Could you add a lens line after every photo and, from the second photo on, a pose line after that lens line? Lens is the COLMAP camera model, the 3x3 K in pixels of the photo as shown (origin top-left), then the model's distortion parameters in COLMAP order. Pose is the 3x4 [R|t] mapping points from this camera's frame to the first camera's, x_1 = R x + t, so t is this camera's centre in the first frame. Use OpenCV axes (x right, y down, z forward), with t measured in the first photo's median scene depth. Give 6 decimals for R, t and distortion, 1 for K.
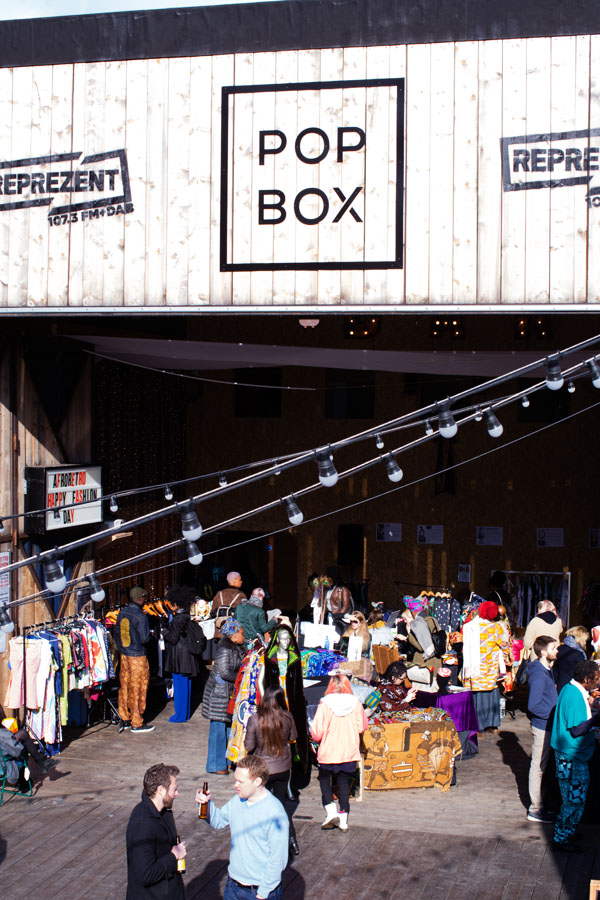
lens RADIAL K [[1301.9, 0, 300.9], [0, 1301.9, 457.7], [0, 0, 1]] dist [-0.107405, 0.000000]
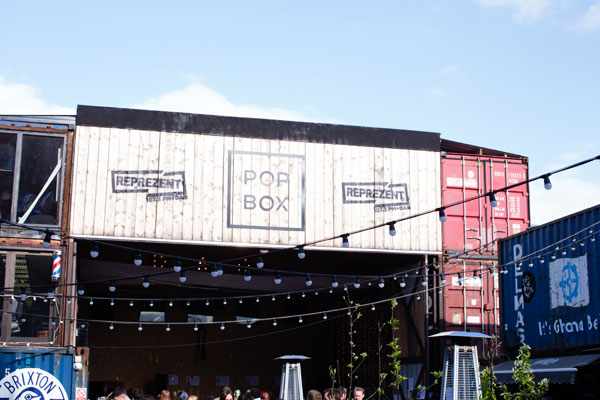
lens RADIAL K [[867.9, 0, 299.5], [0, 867.9, 197.3], [0, 0, 1]] dist [-0.107405, 0.000000]
pose [[0.891222, 0.083497, 0.445817, -0.650172], [0.009557, 0.979234, -0.202506, 0.121117], [-0.453468, 0.184739, 0.871917, -0.431094]]
